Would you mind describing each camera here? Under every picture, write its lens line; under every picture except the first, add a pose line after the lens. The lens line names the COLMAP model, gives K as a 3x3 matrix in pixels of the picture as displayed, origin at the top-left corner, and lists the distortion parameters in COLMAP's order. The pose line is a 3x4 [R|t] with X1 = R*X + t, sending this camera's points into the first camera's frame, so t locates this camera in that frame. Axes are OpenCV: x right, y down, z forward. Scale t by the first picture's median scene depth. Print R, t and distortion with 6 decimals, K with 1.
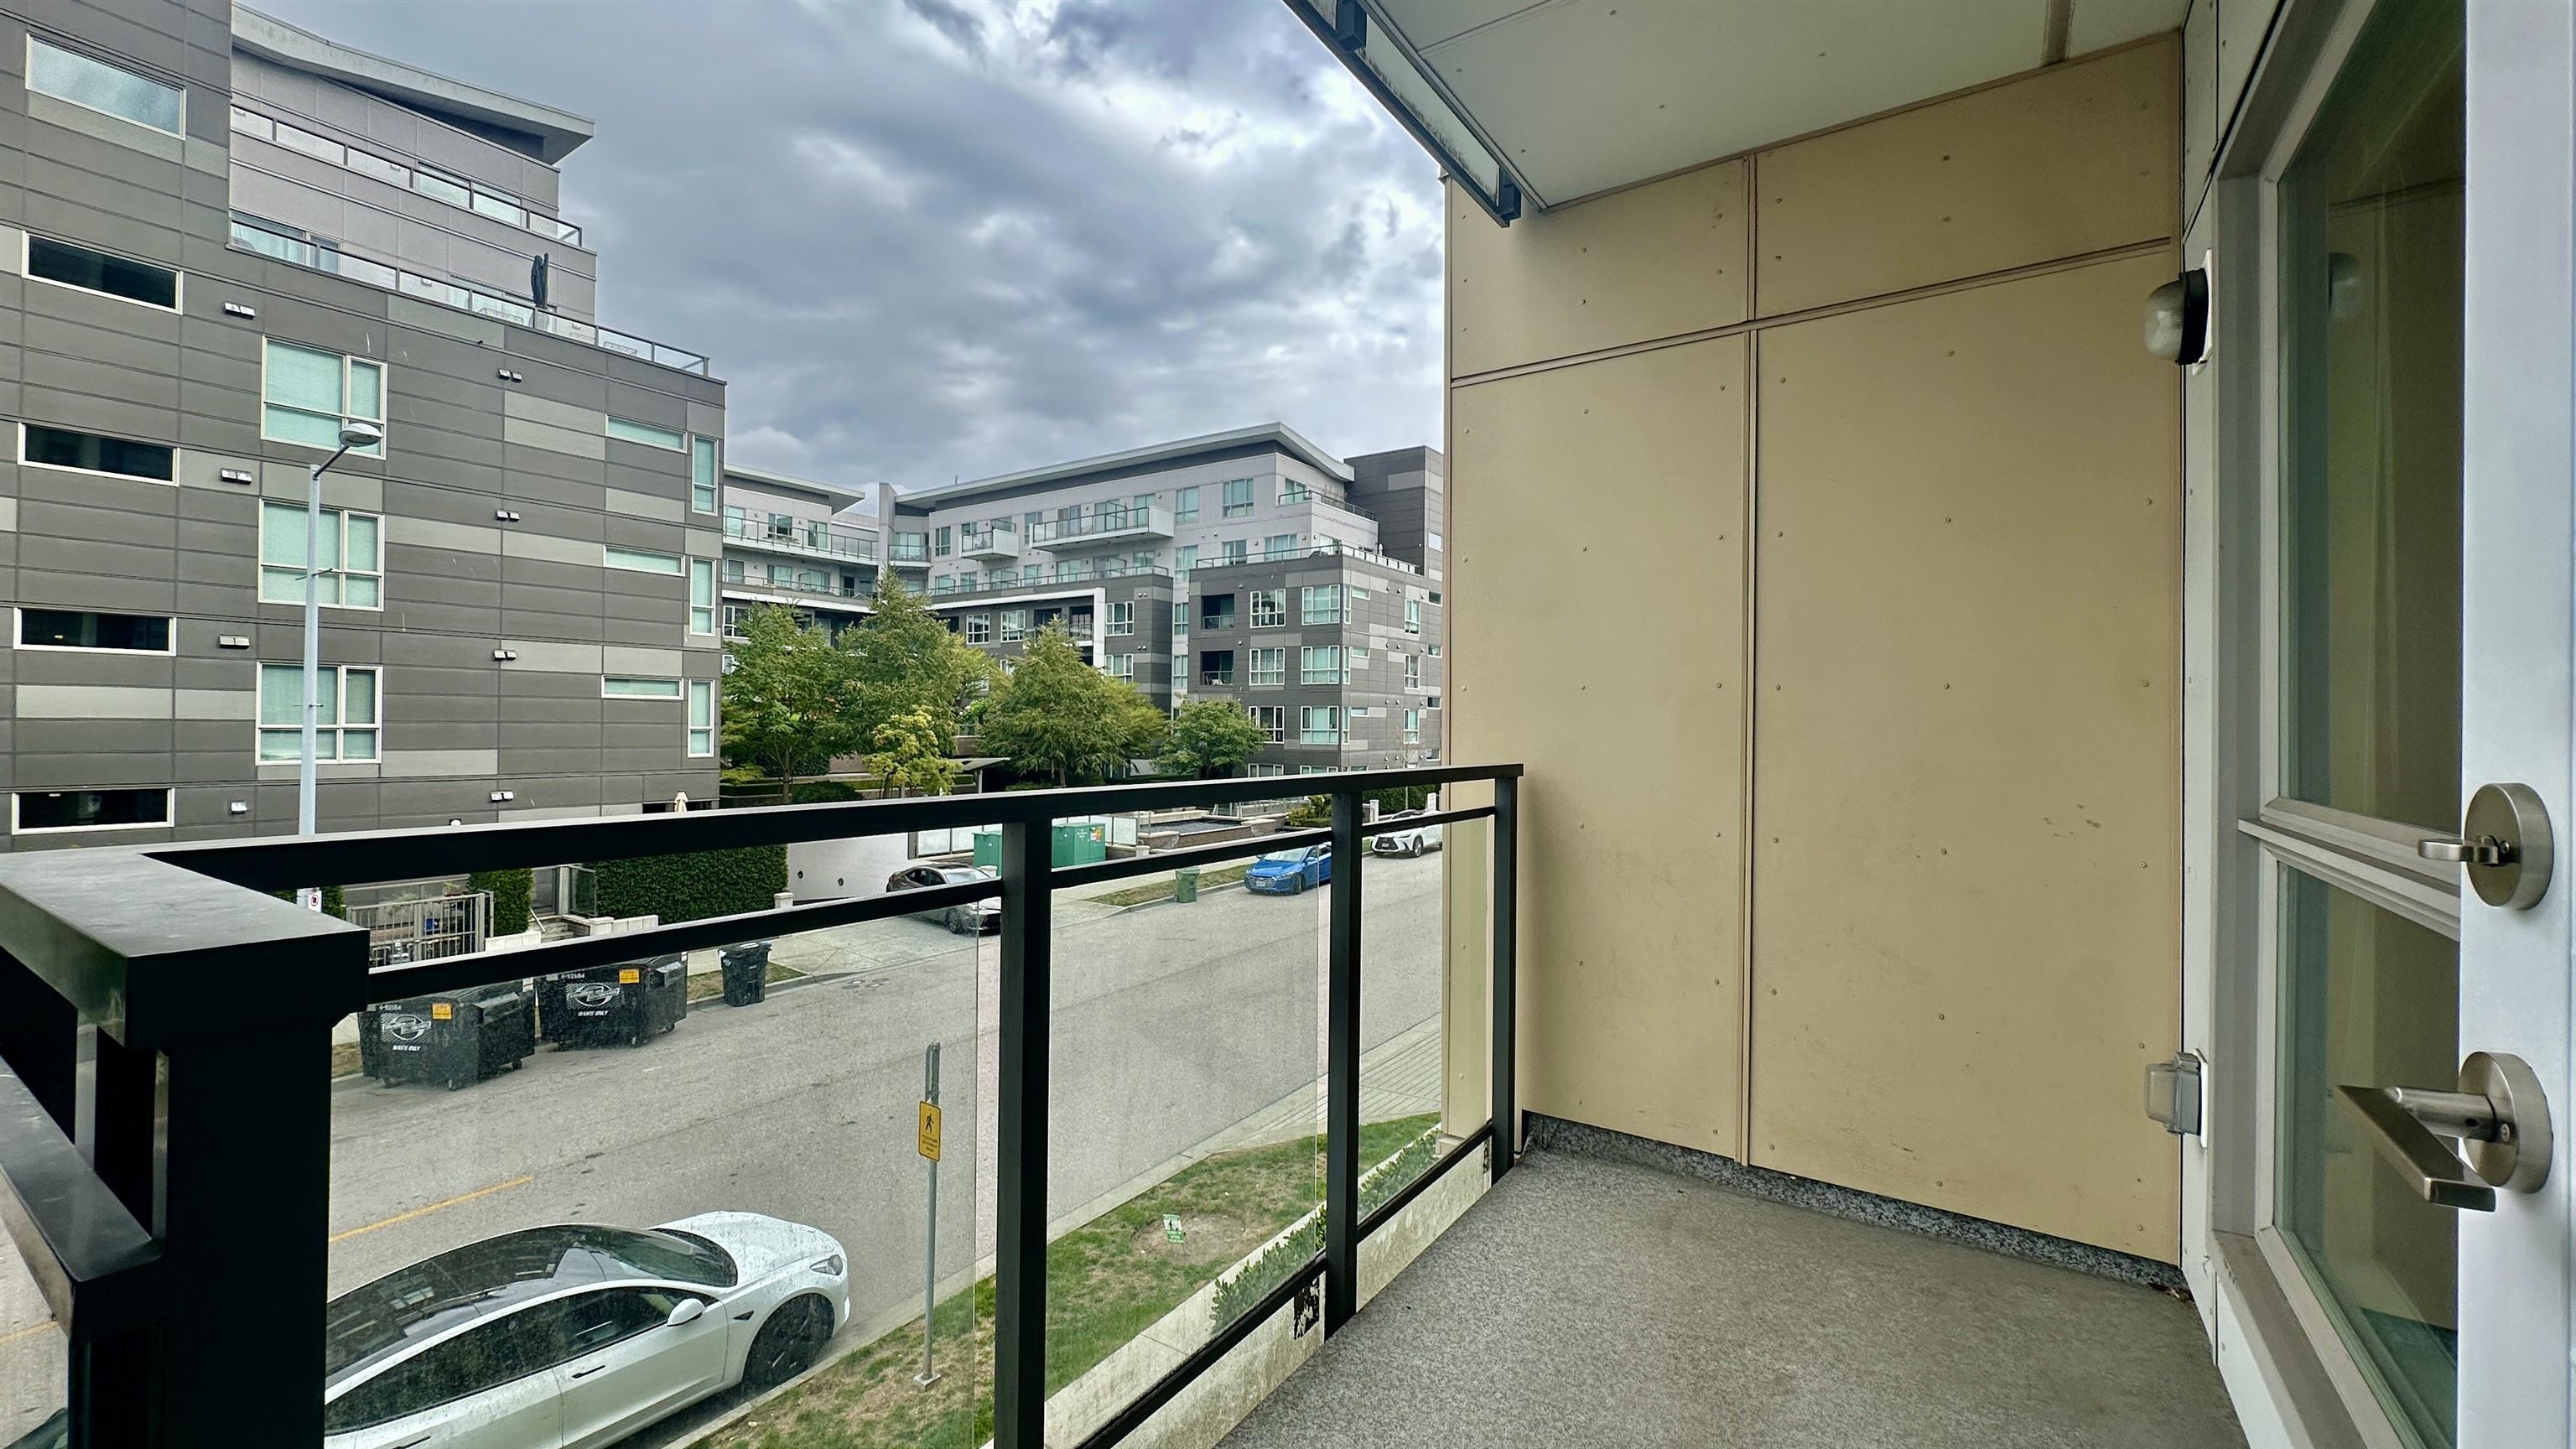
lens RADIAL K [[1025.4, 0, 1296.9], [0, 1025.4, 727.2], [0, 0, 1]] dist [-0.002246, 0.001075]
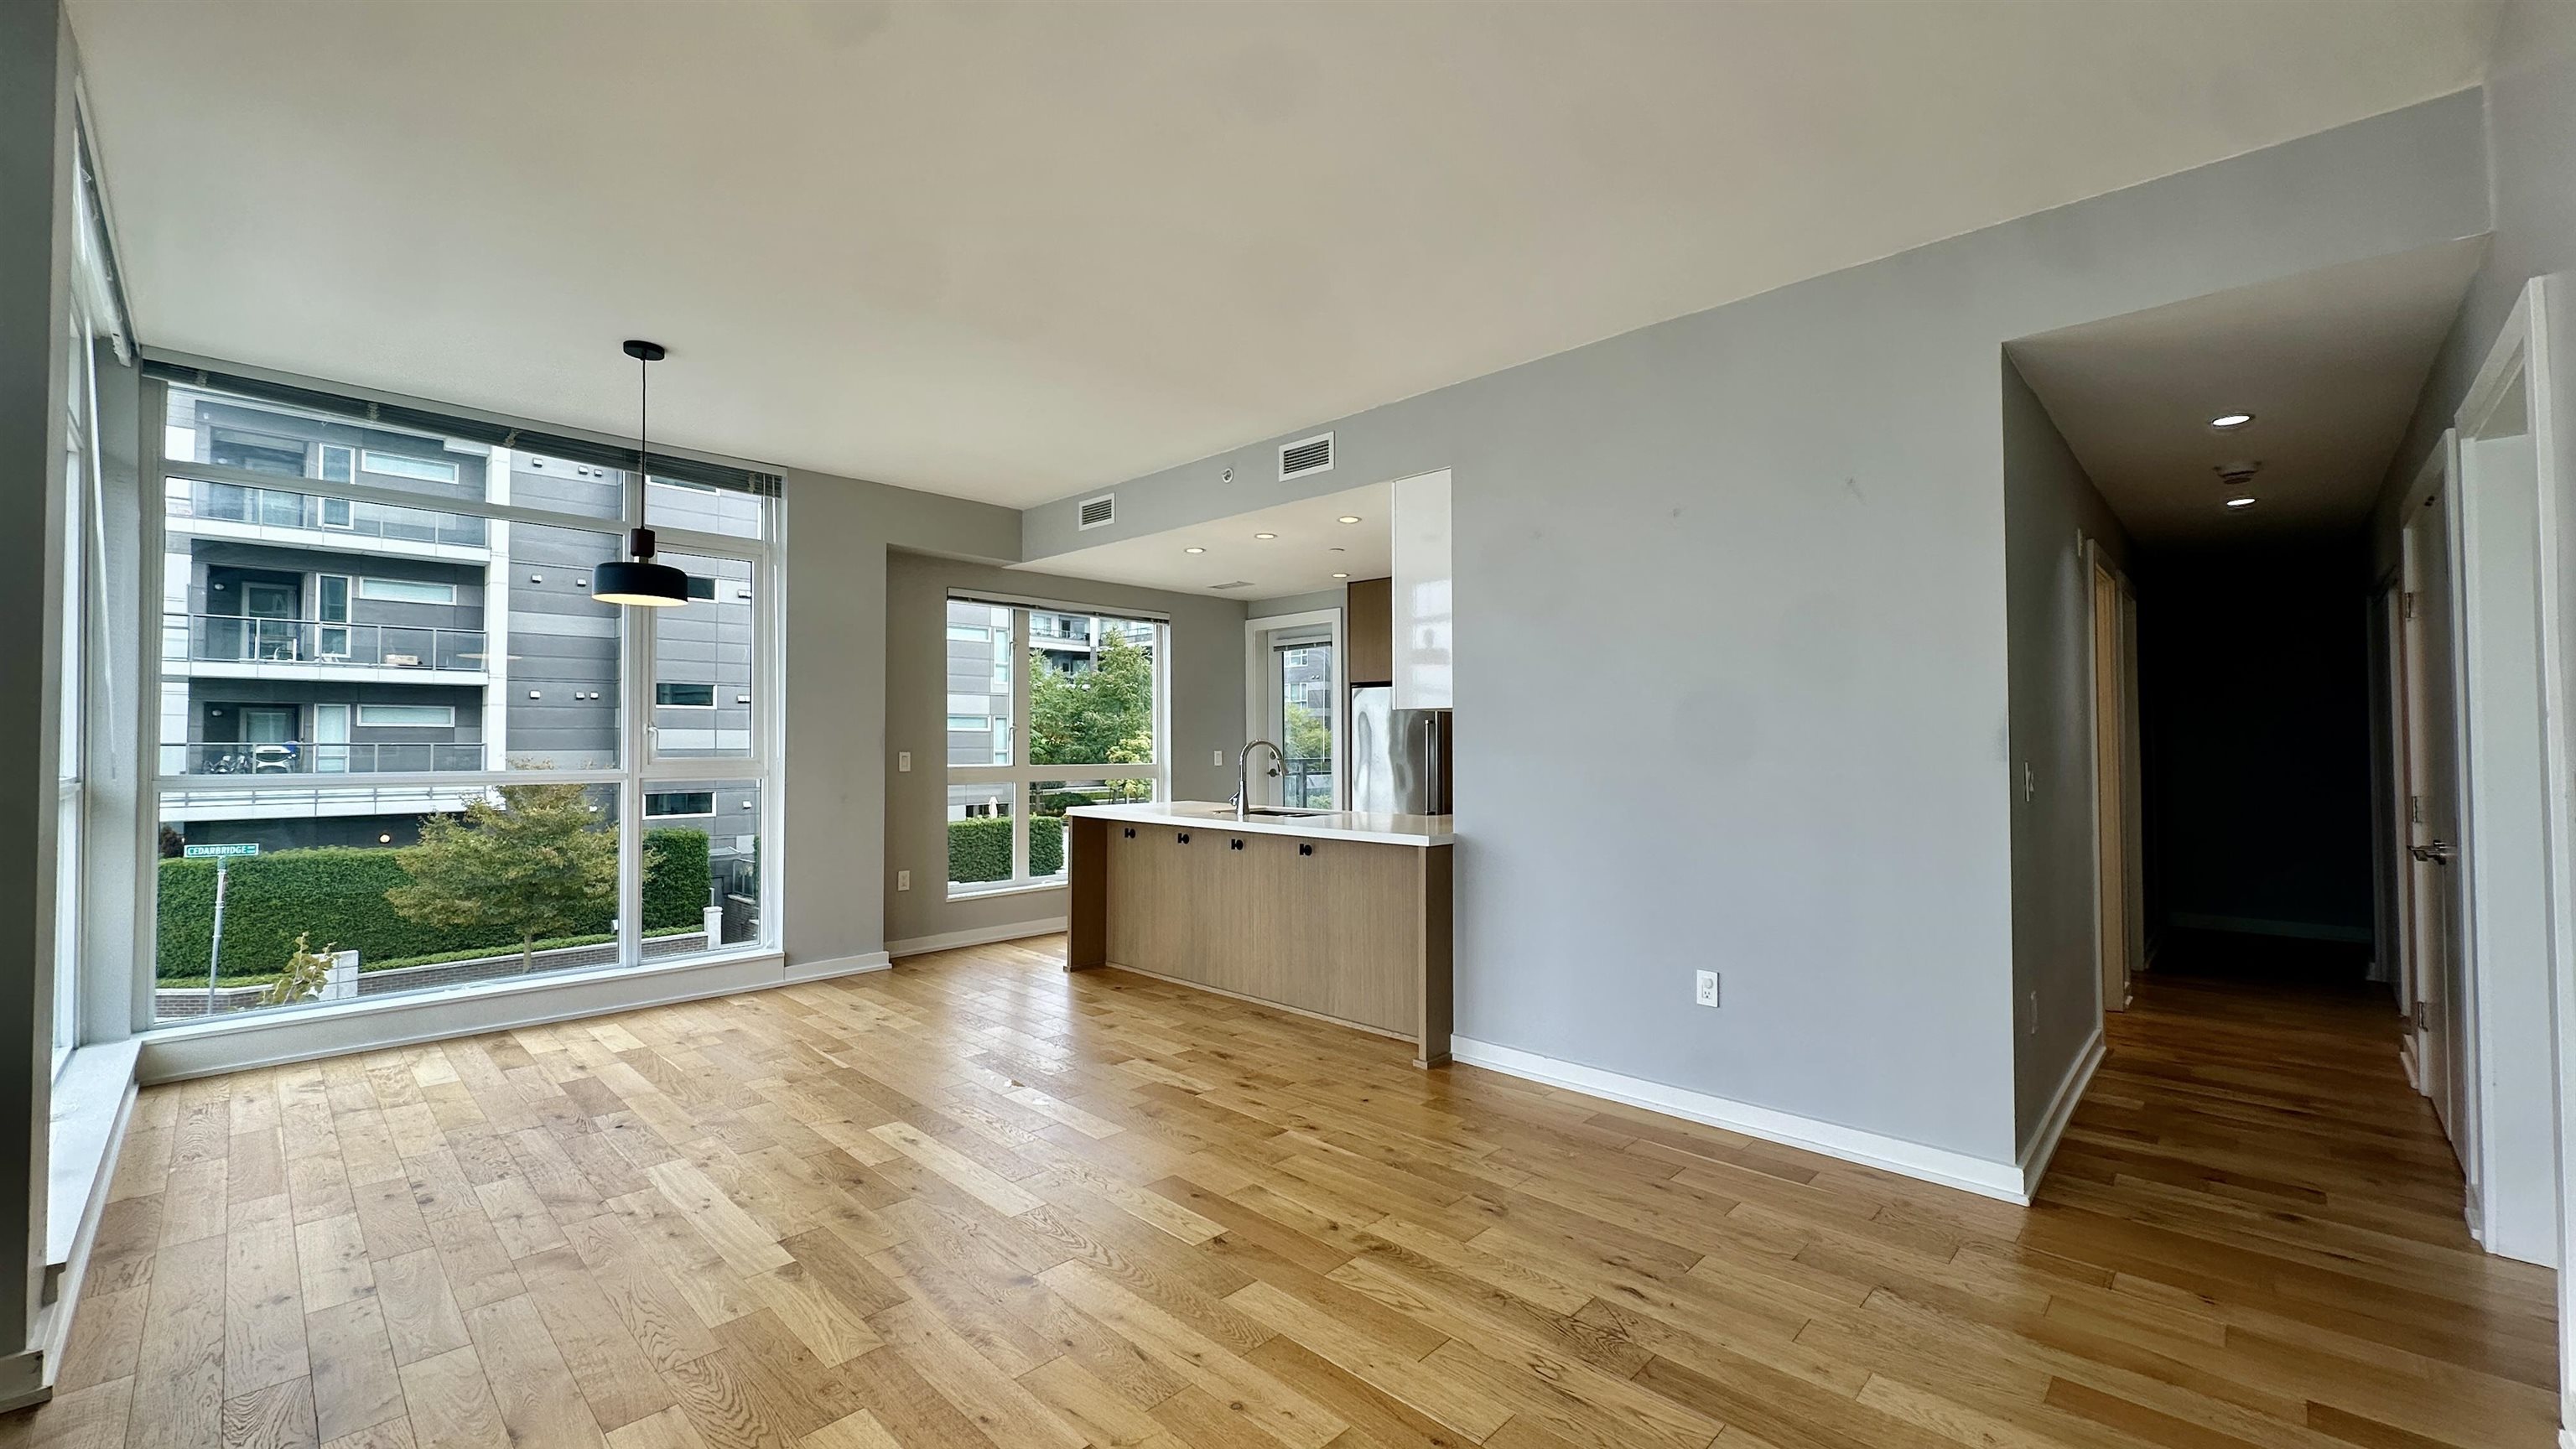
lens RADIAL K [[1025.4, 0, 1286.5], [0, 1025.4, 726.9], [0, 0, 1]] dist [-0.002246, 0.001075]
pose [[0.984303, -0.015069, -0.175845, 0.050321], [0.012061, 0.999762, -0.018162, -0.002462], [0.176077, 0.015756, 0.984250, -0.366742]]
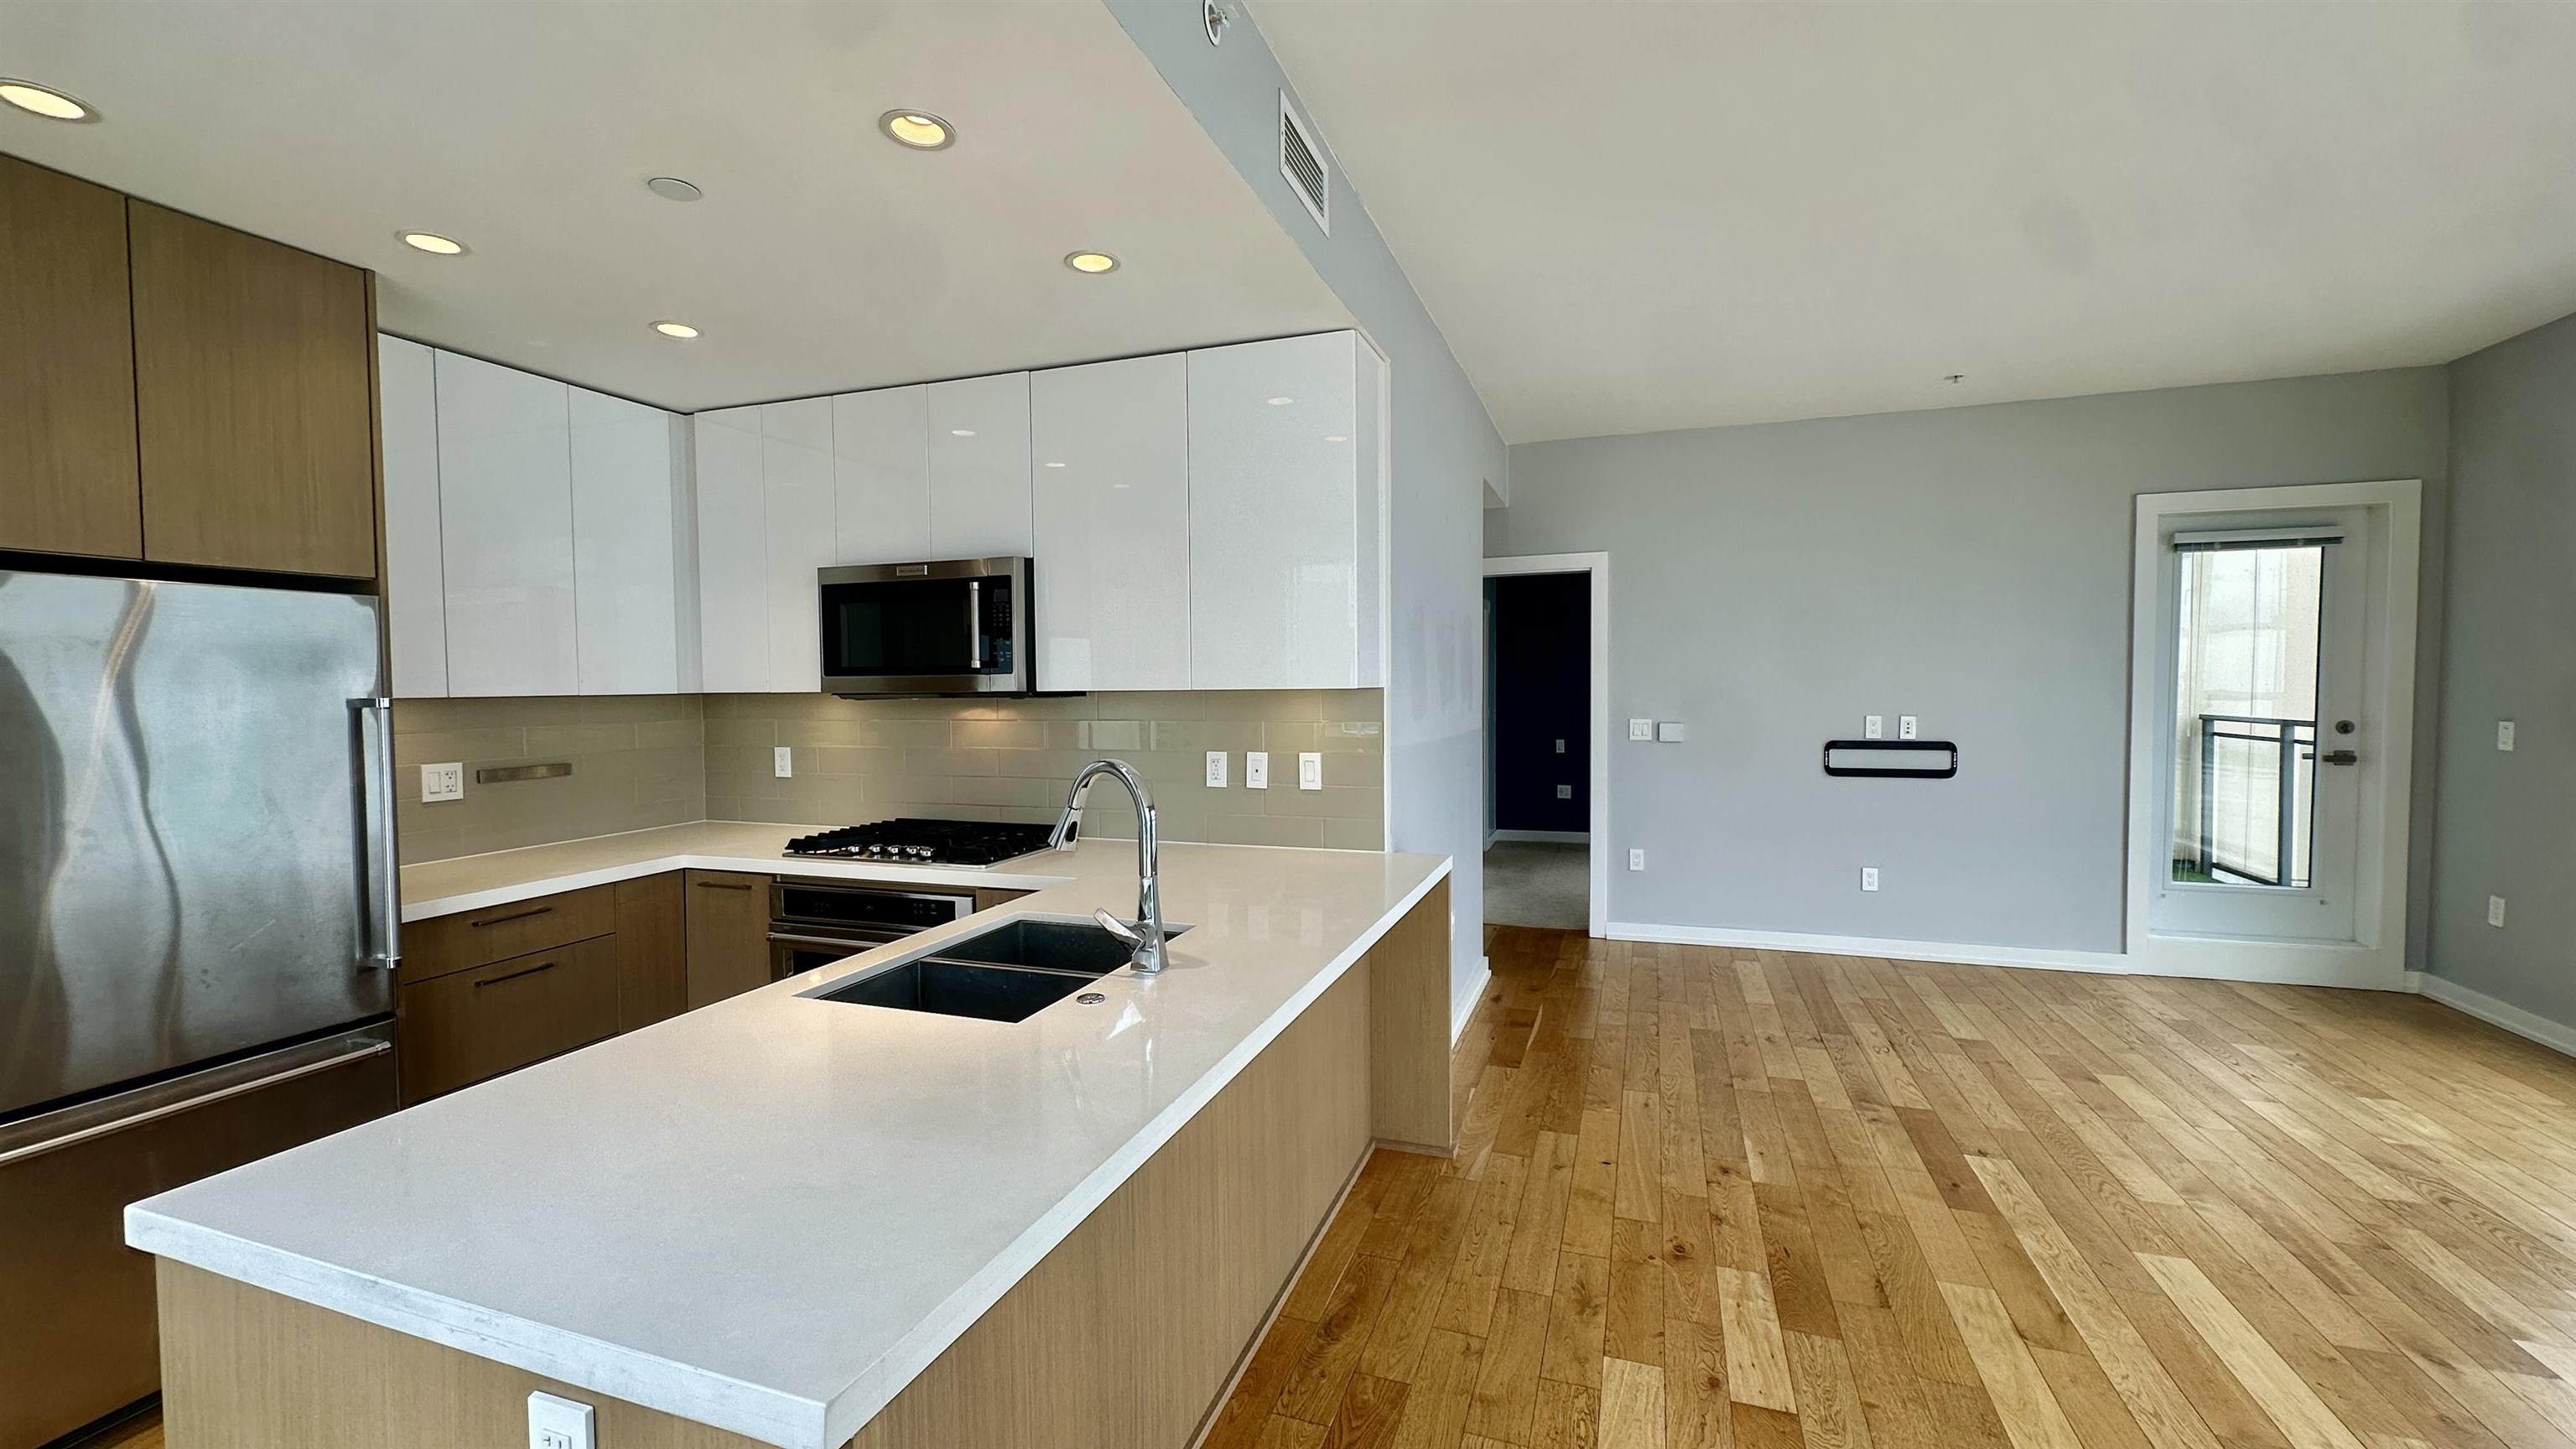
lens RADIAL K [[1025.4, 0, 1289.2], [0, 1025.4, 721.1], [0, 0, 1]] dist [-0.002246, 0.001075]
pose [[-0.254338, -0.045205, 0.966058, -1.276929], [0.007235, 0.998790, 0.048641, -0.088550], [-0.967088, 0.019361, -0.253703, 1.974375]]
